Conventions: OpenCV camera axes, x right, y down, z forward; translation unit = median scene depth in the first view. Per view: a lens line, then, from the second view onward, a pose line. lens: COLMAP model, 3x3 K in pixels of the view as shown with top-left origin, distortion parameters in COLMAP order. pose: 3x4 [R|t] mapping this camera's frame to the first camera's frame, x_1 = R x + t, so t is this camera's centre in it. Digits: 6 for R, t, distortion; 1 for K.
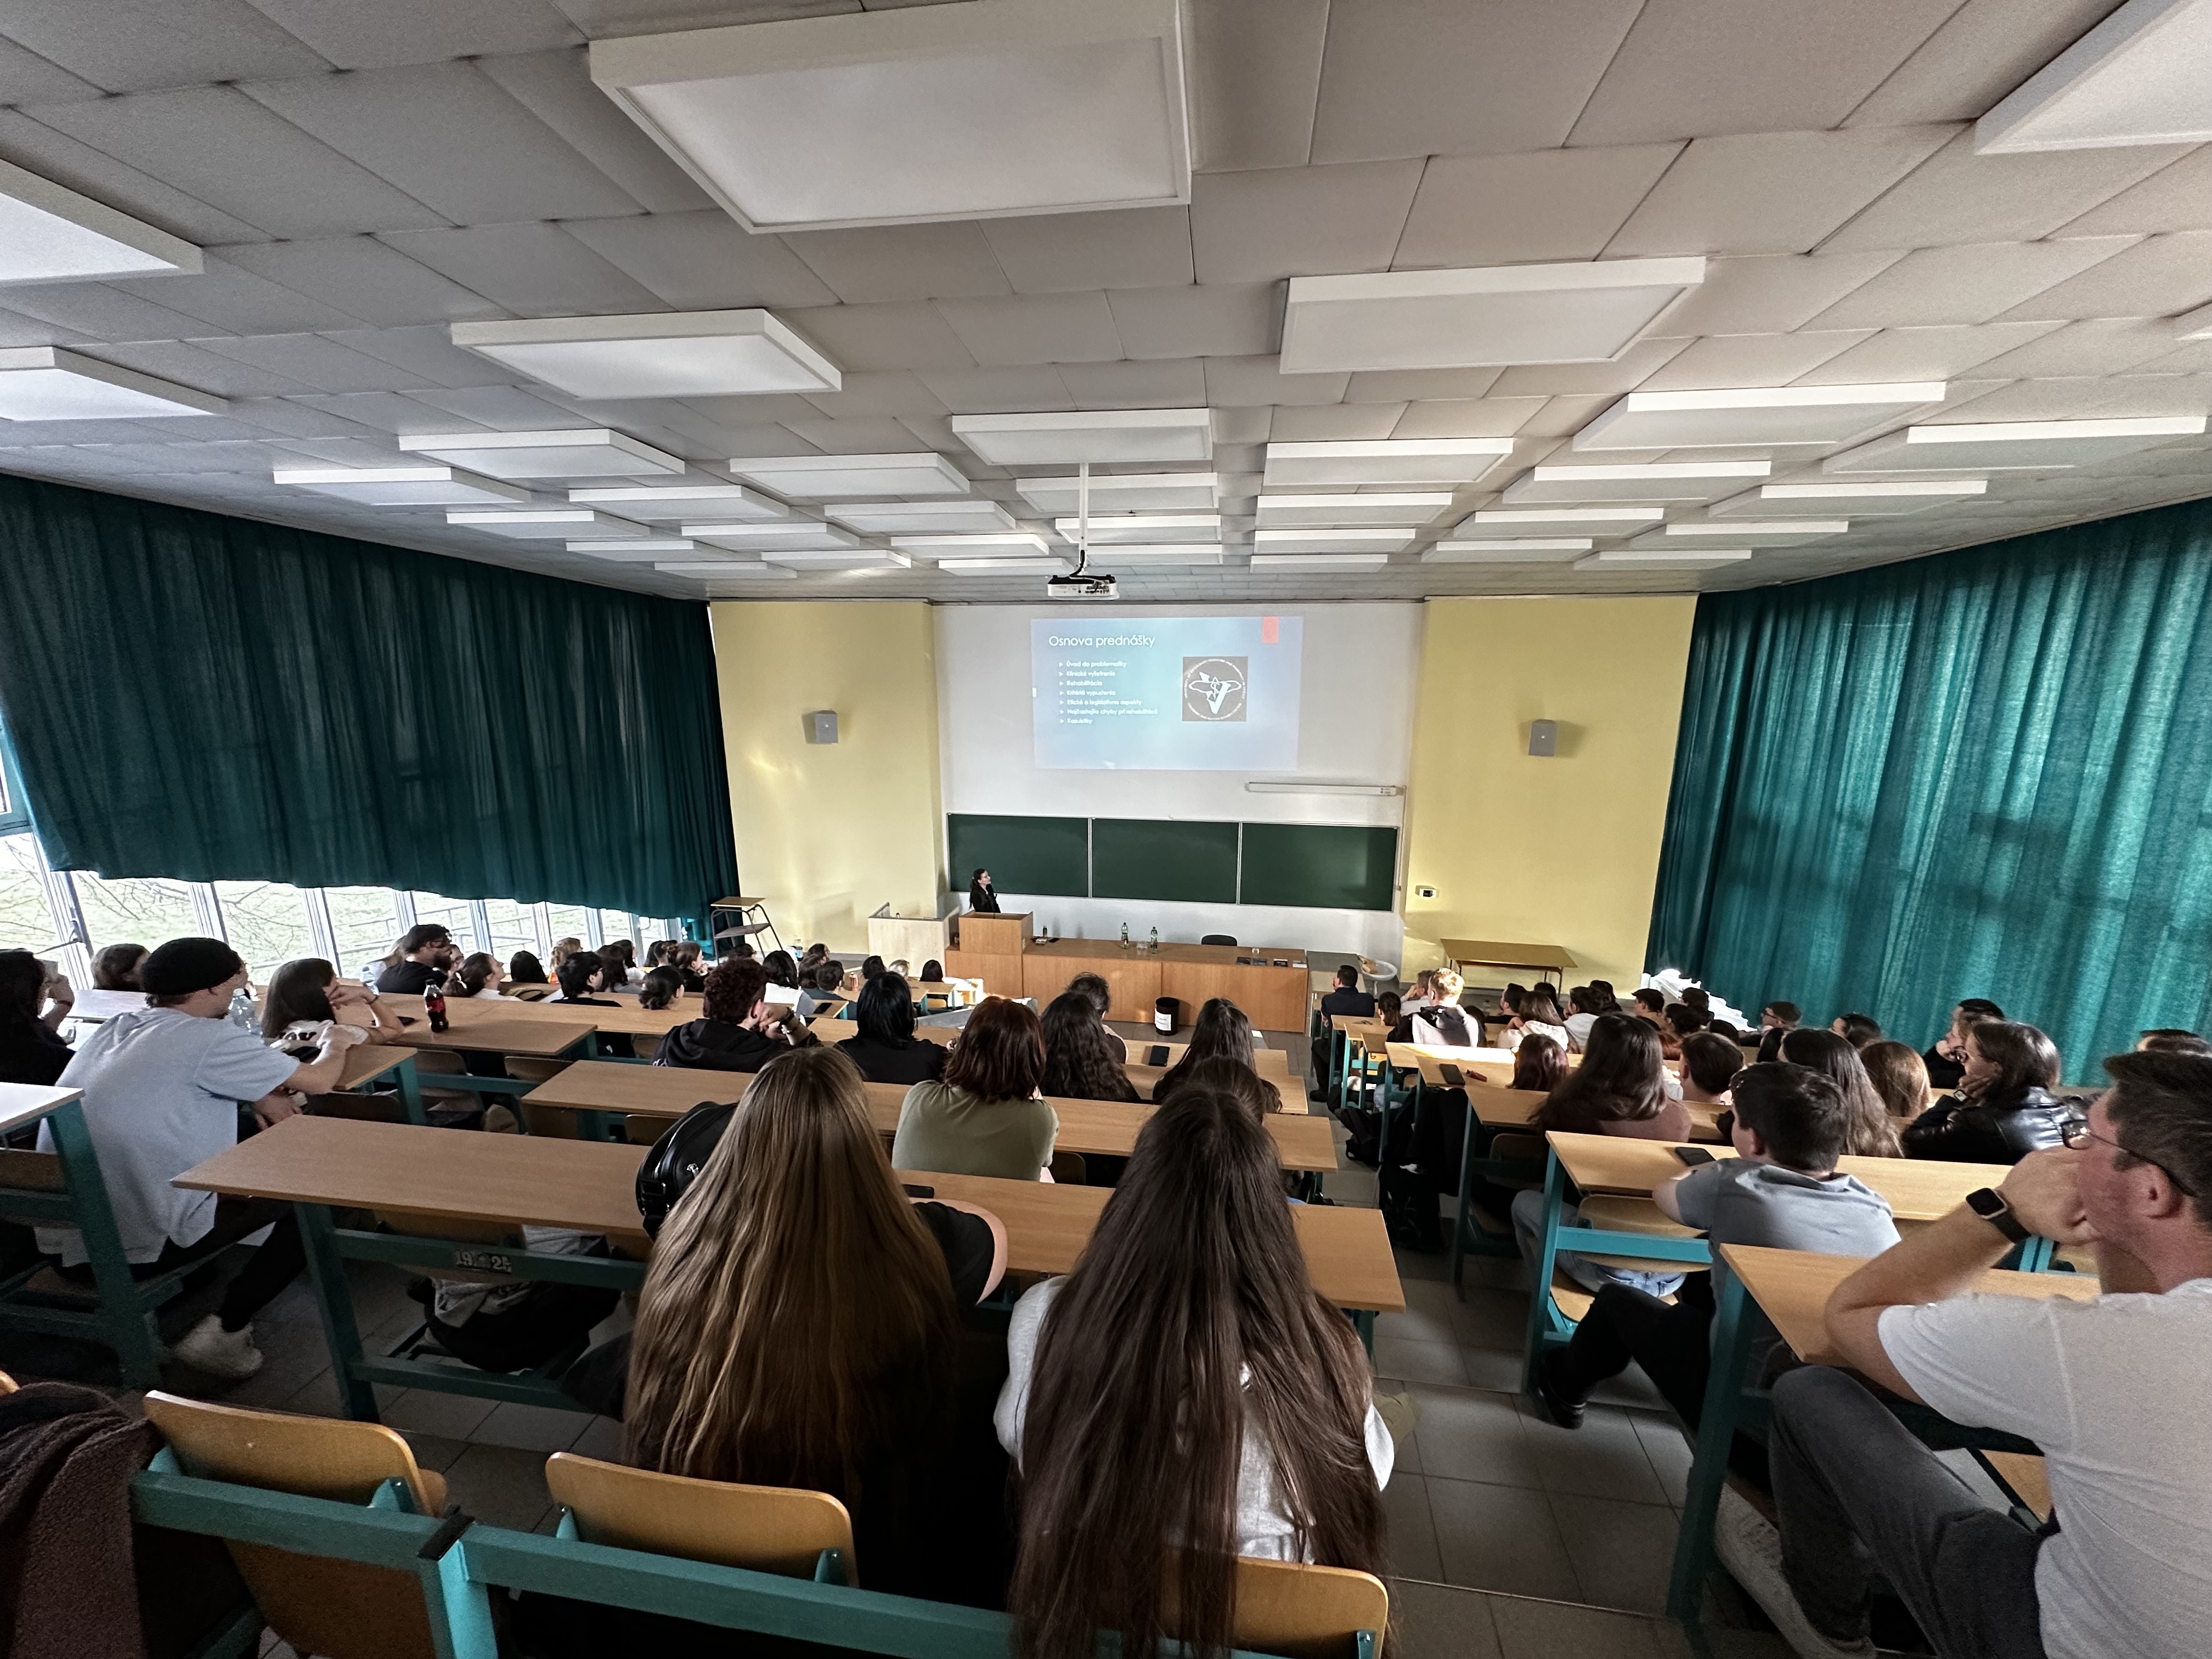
lens RADIAL K [[882.8, 0, 1113.6], [0, 882.8, 829.7], [0, 0, 1]] dist [-0.002839, -0.000185]
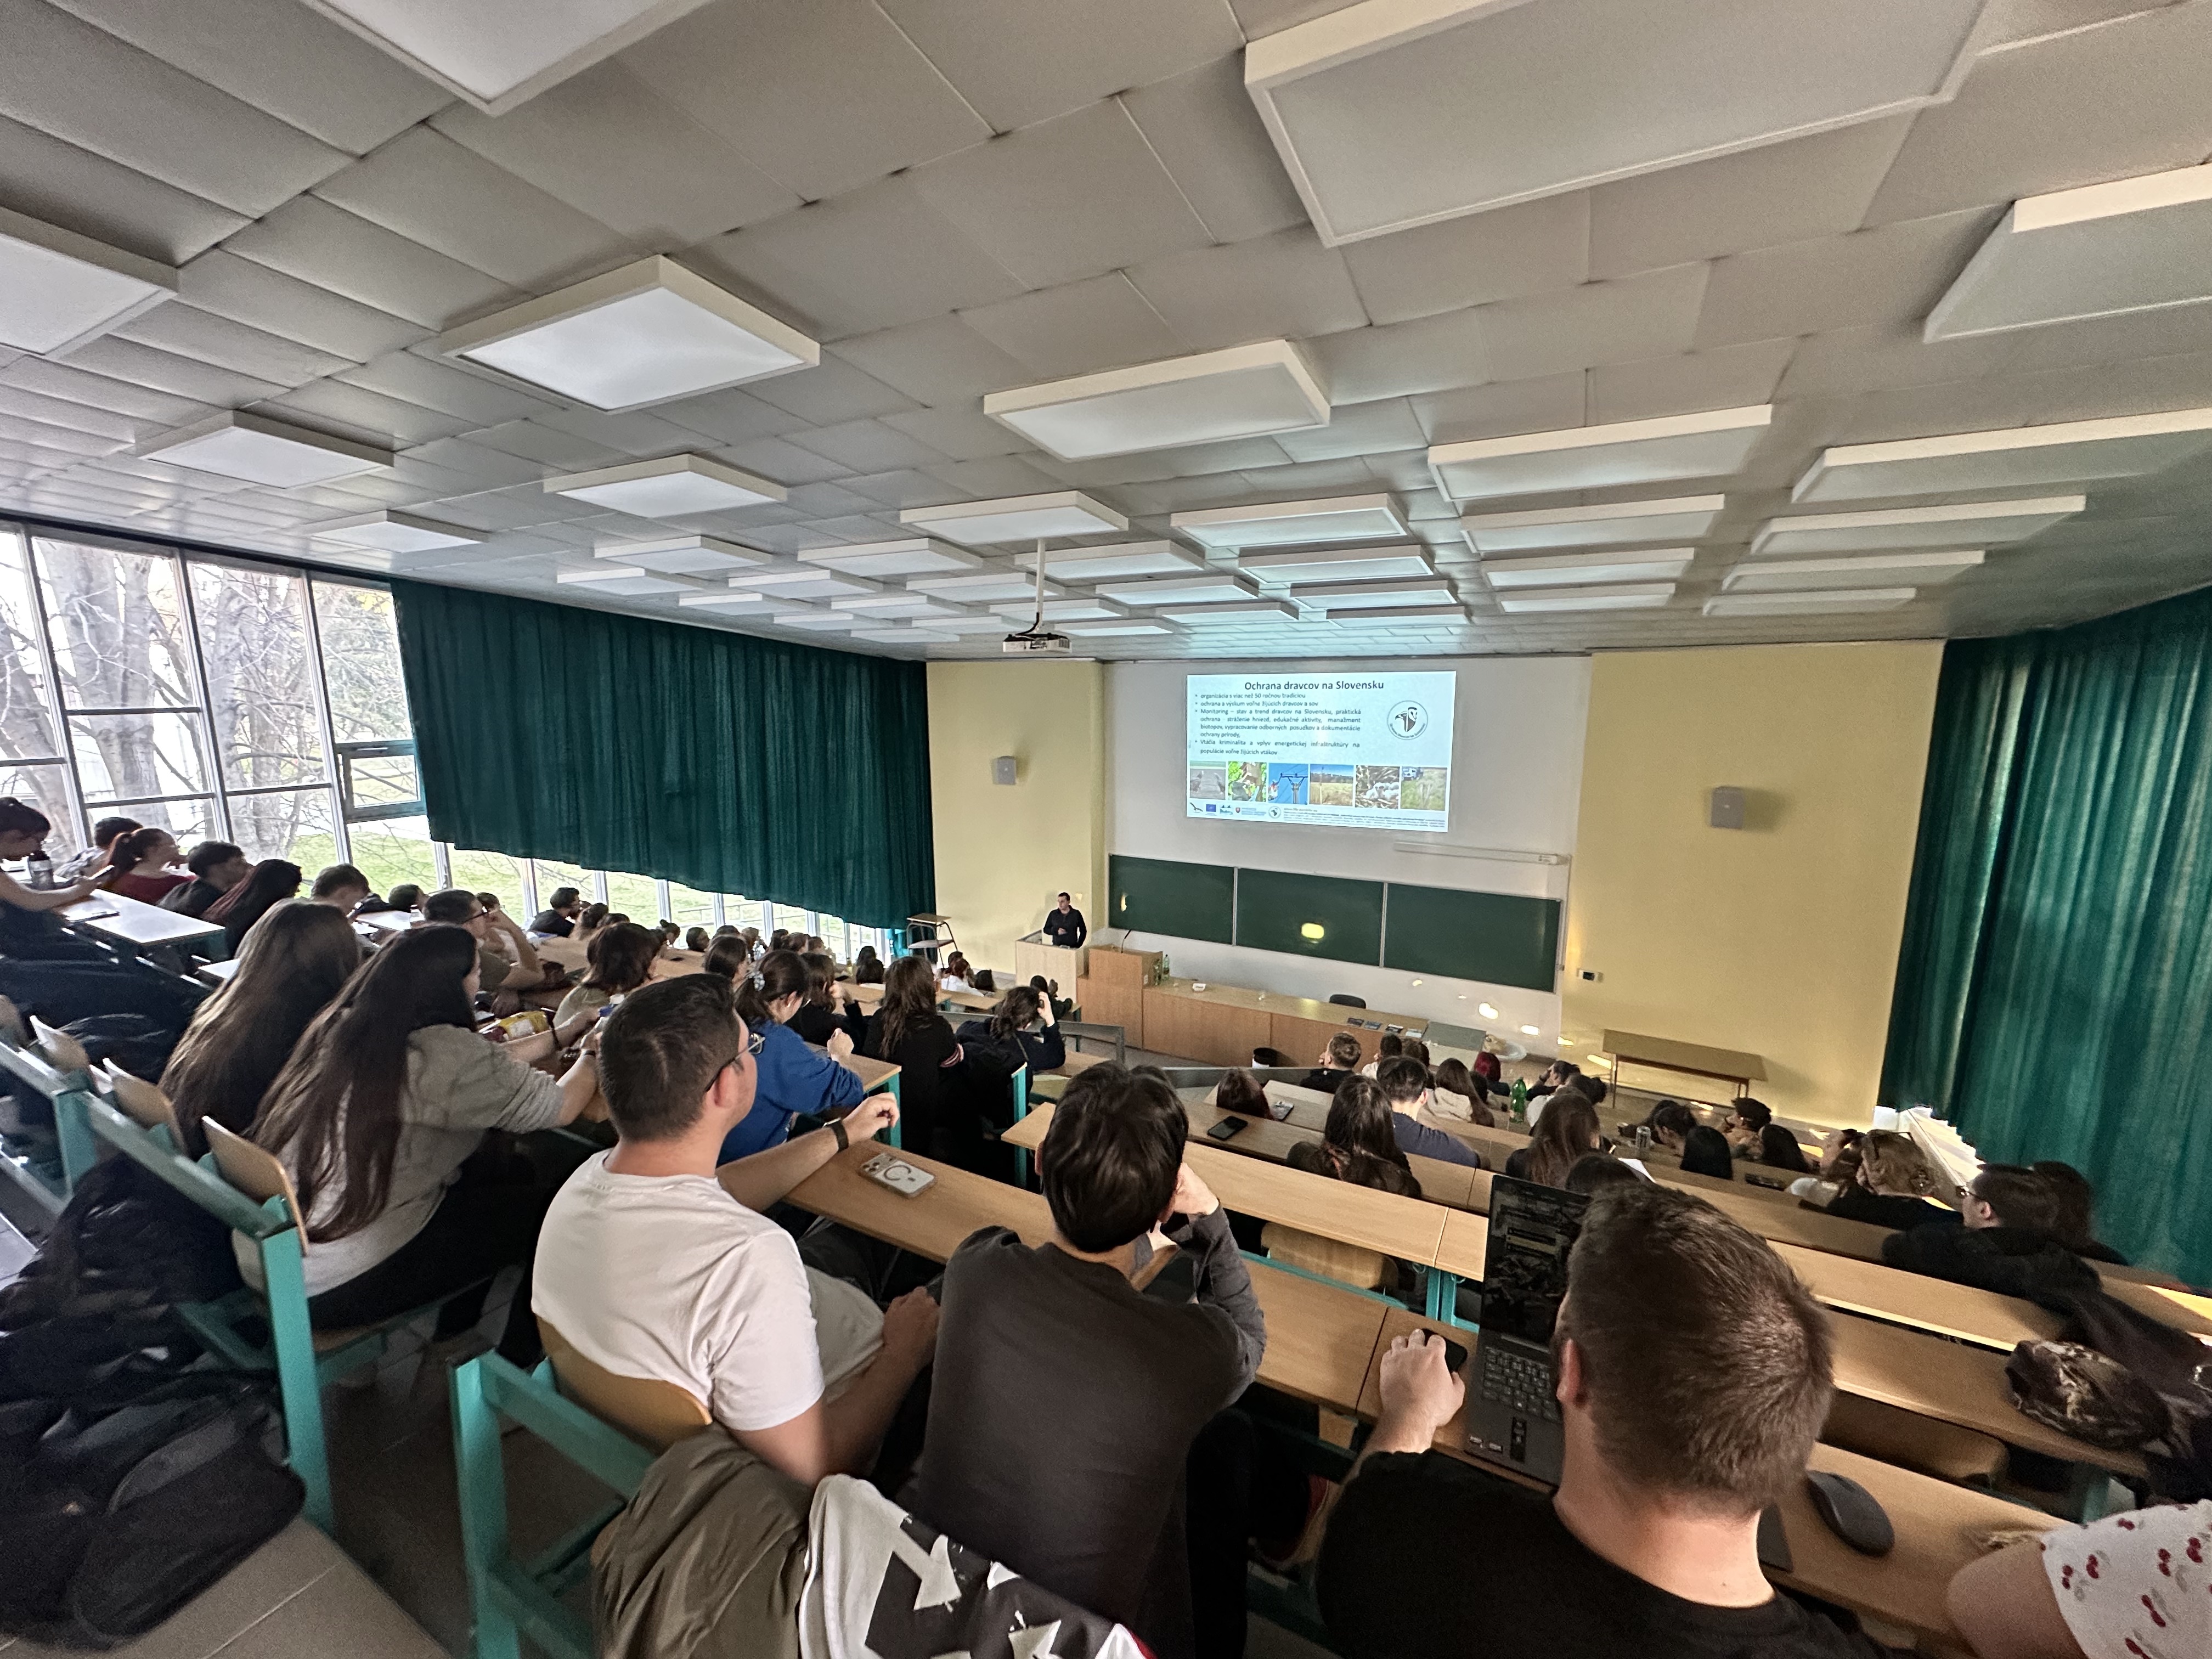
lens RADIAL K [[882.8, 0, 1119.2], [0, 882.8, 834.4], [0, 0, 1]] dist [-0.002839, -0.000185]
pose [[0.939133, 0.056484, -0.338880, 0.202717], [-0.077156, 0.995871, -0.047831, 0.008441], [0.334779, 0.071067, 0.939613, -0.013693]]
